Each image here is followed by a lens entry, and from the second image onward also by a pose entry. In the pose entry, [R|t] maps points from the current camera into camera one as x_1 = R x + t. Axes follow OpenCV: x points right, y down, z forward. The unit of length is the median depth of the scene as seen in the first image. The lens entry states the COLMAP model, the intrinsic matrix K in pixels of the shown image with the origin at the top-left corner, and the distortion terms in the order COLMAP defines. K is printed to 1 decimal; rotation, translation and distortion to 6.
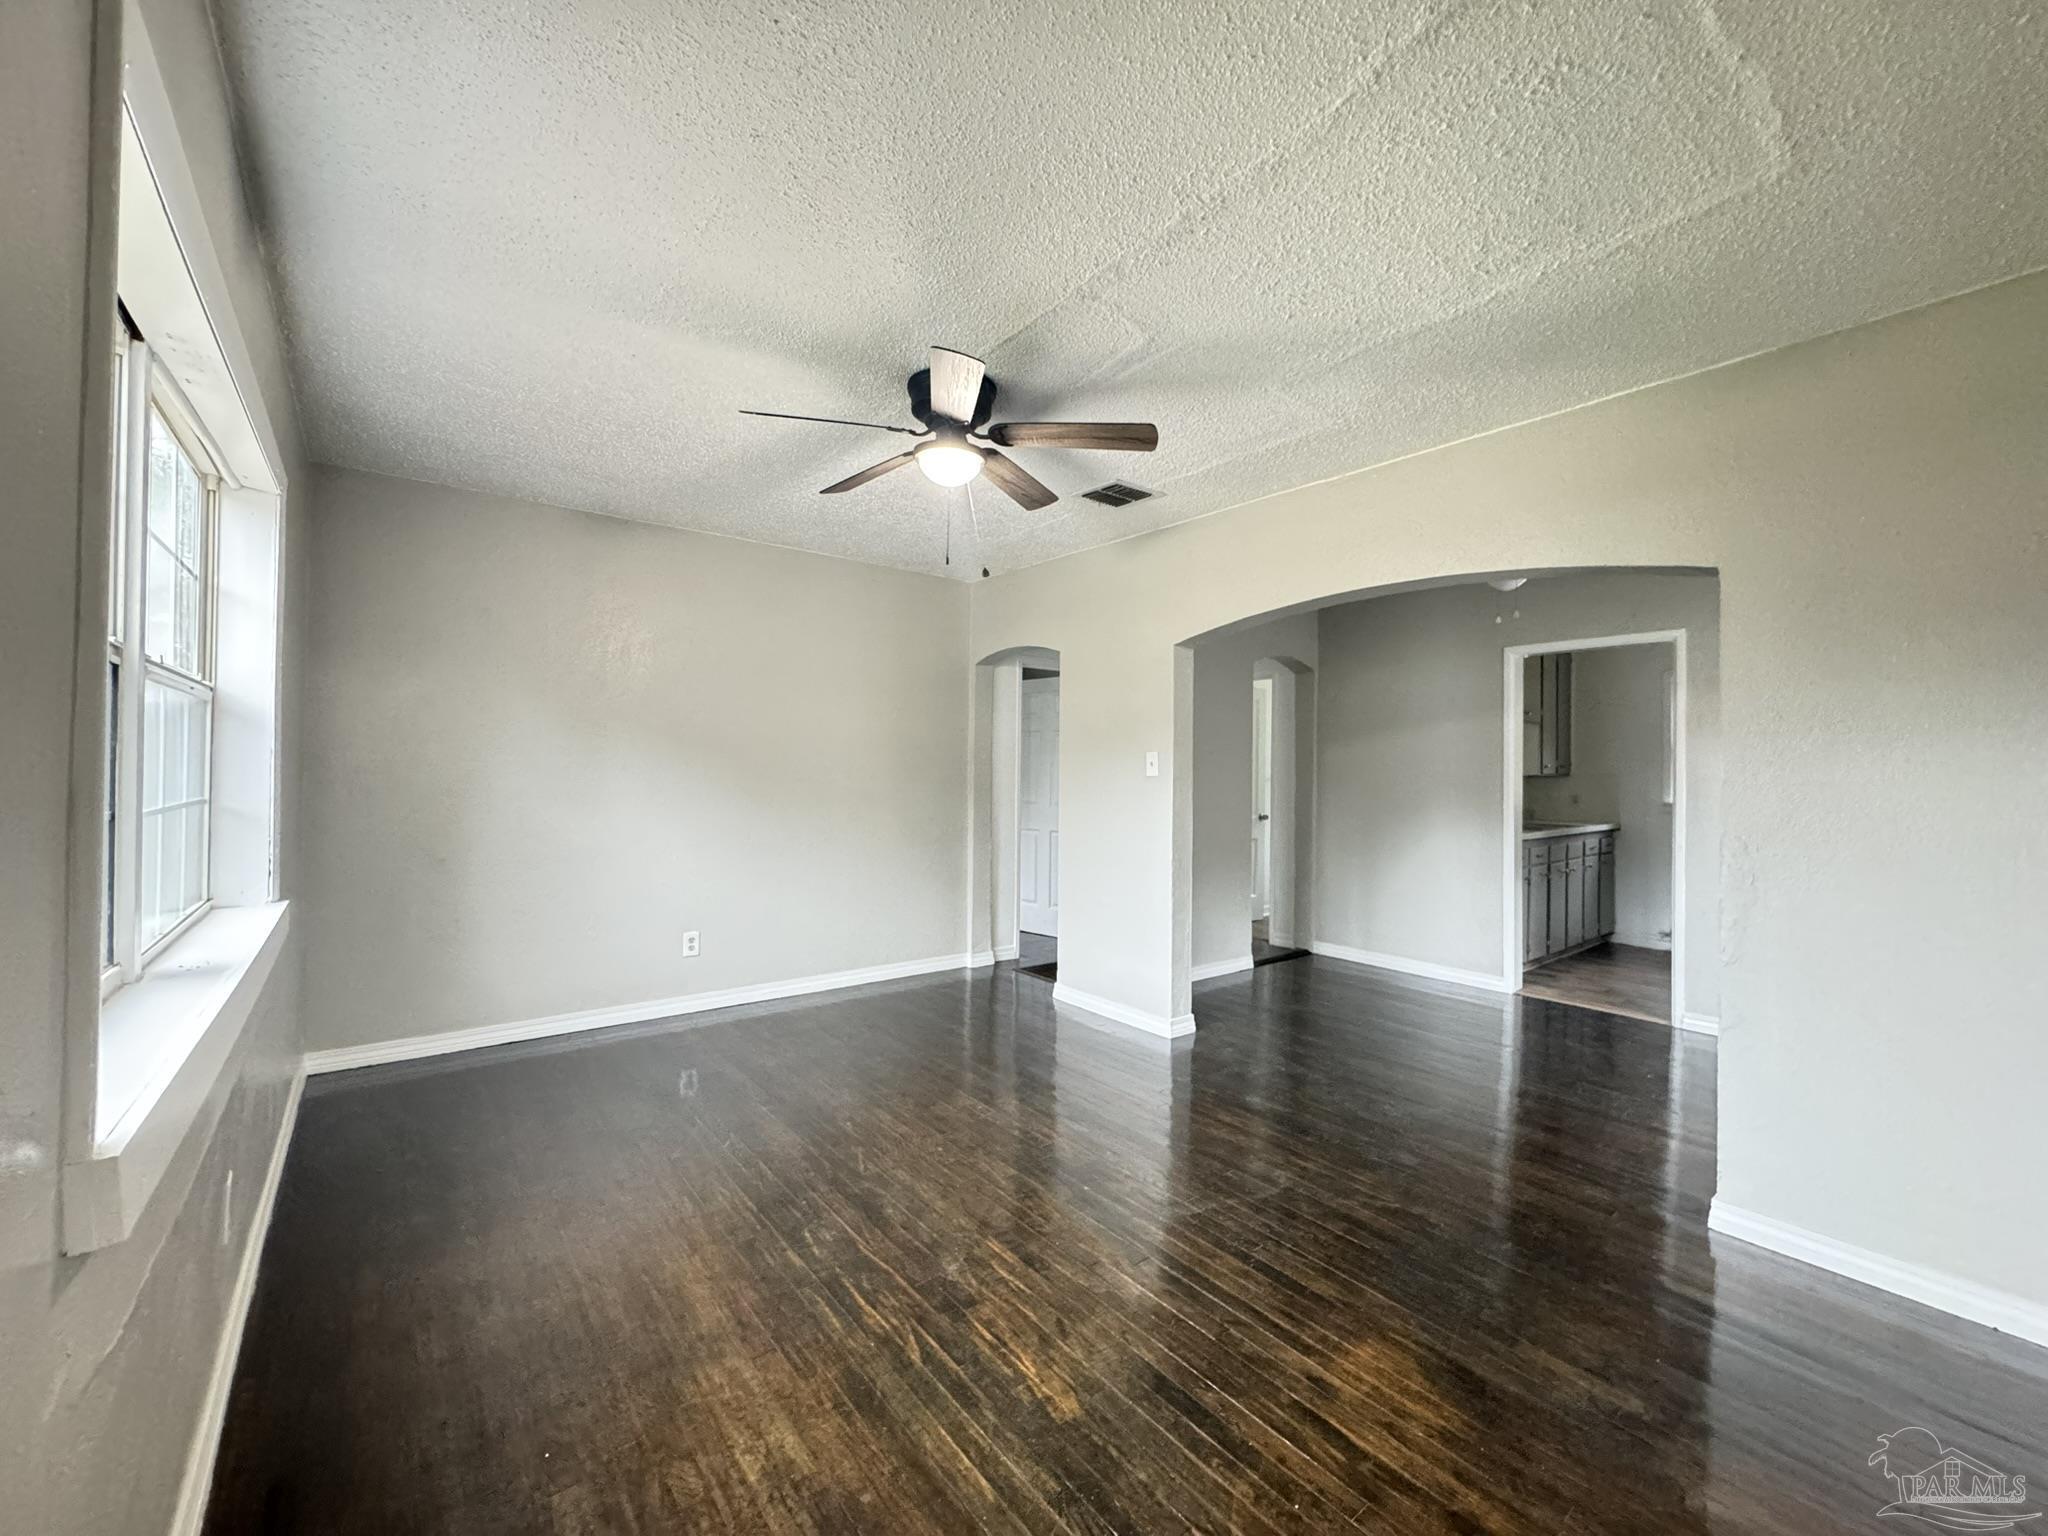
lens RADIAL K [[819.3, 0, 1024.6], [0, 819.3, 765.5], [0, 0, 1]] dist [0.000861, 0.000068]
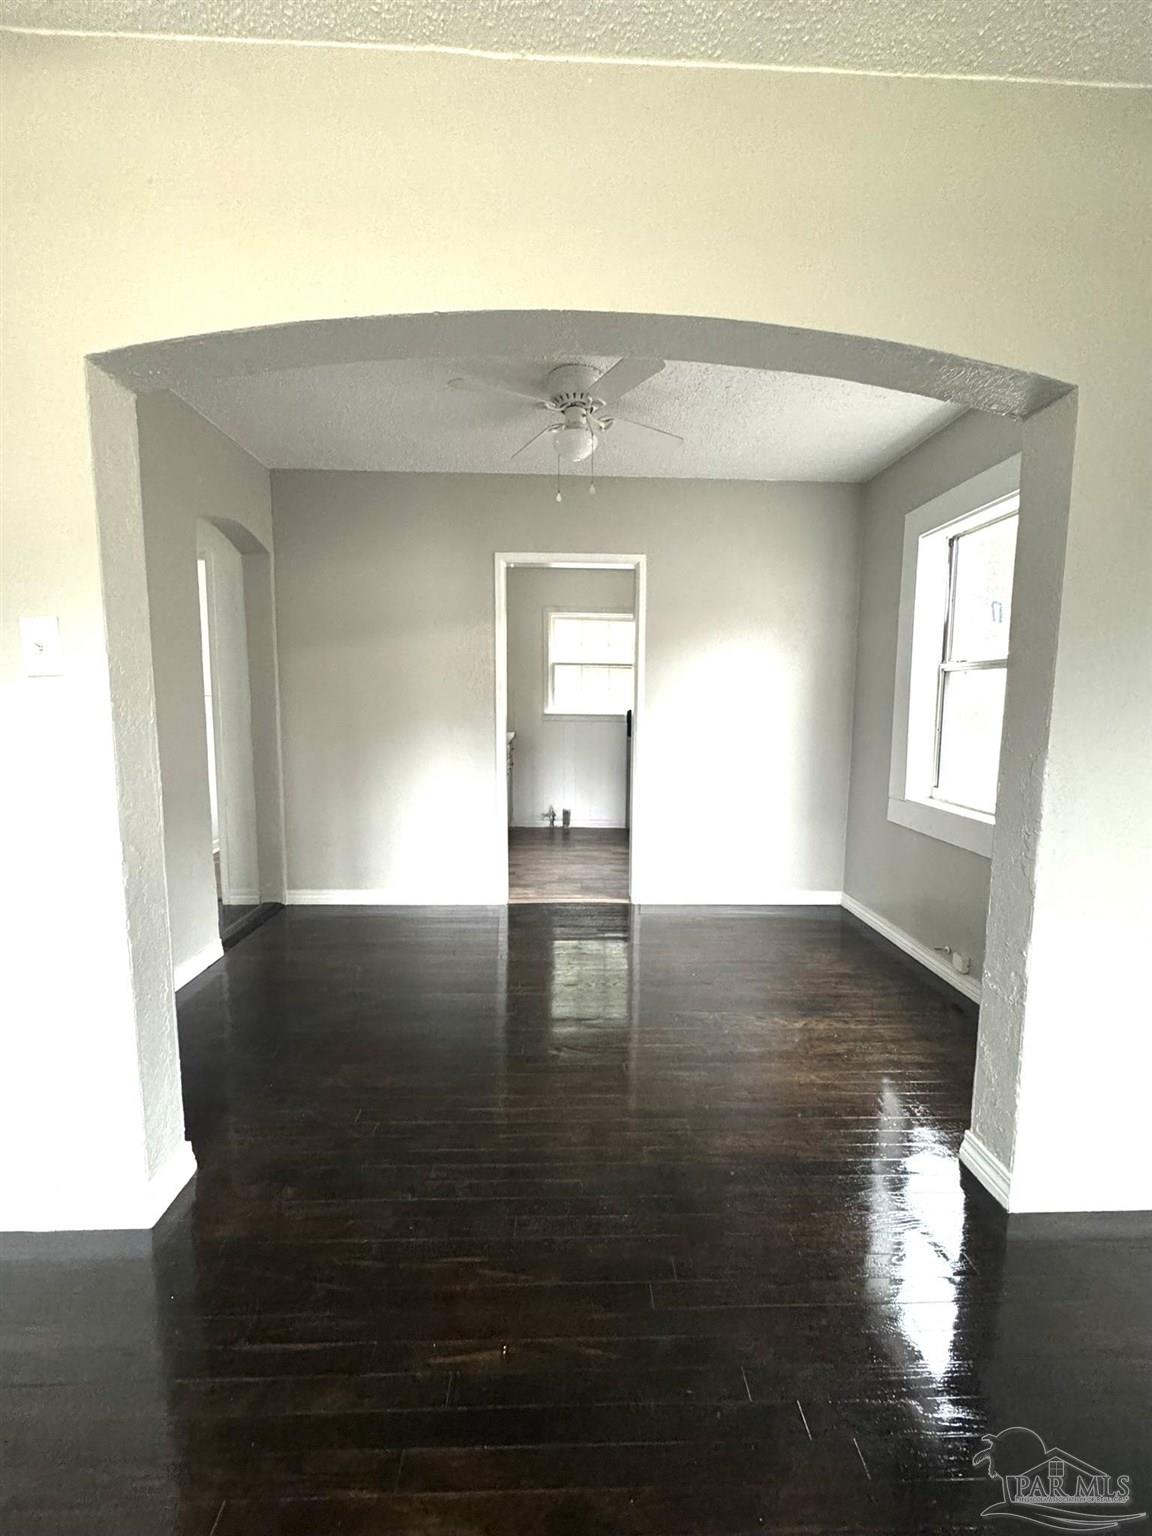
lens RADIAL K [[614.5, 0, 577.2], [0, 614.5, 770.0], [0, 0, 1]] dist [0.000861, 0.000068]
pose [[0.592537, -0.091159, 0.800369, 0.043984], [-0.008173, 0.992845, 0.119132, 0.018548], [-0.805502, -0.077131, 0.587552, 0.439731]]
